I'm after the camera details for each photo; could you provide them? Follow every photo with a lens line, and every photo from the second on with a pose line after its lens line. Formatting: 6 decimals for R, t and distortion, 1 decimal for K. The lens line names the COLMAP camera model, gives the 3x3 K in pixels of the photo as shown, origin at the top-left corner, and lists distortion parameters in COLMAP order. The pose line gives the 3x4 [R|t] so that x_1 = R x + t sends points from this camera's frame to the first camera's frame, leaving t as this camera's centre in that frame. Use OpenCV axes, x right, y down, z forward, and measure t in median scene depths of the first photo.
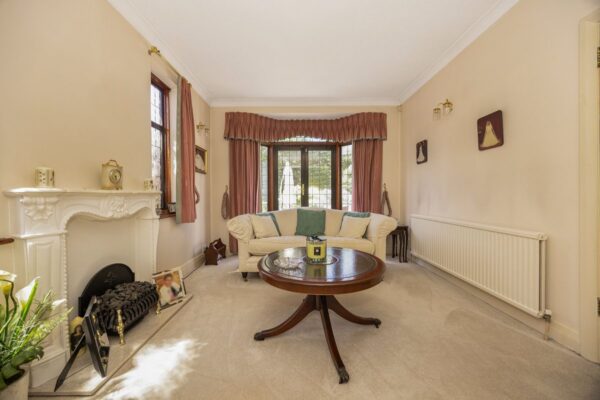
lens RADIAL K [[232.5, 0, 300.0], [0, 232.5, 197.6], [0, 0, 1]] dist [0.003543, 0.000681]
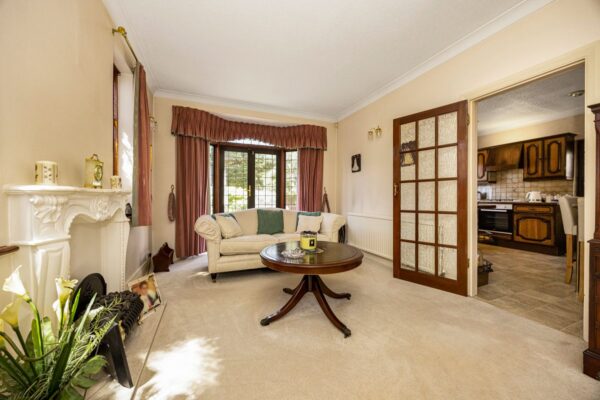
lens RADIAL K [[232.5, 0, 303.2], [0, 232.5, 198.3], [0, 0, 1]] dist [0.003543, 0.000681]
pose [[0.923993, 0.007379, 0.382337, -0.268186], [-0.006579, 0.999973, -0.003399, 0.000551], [-0.382352, 0.000626, 0.924017, -0.067326]]
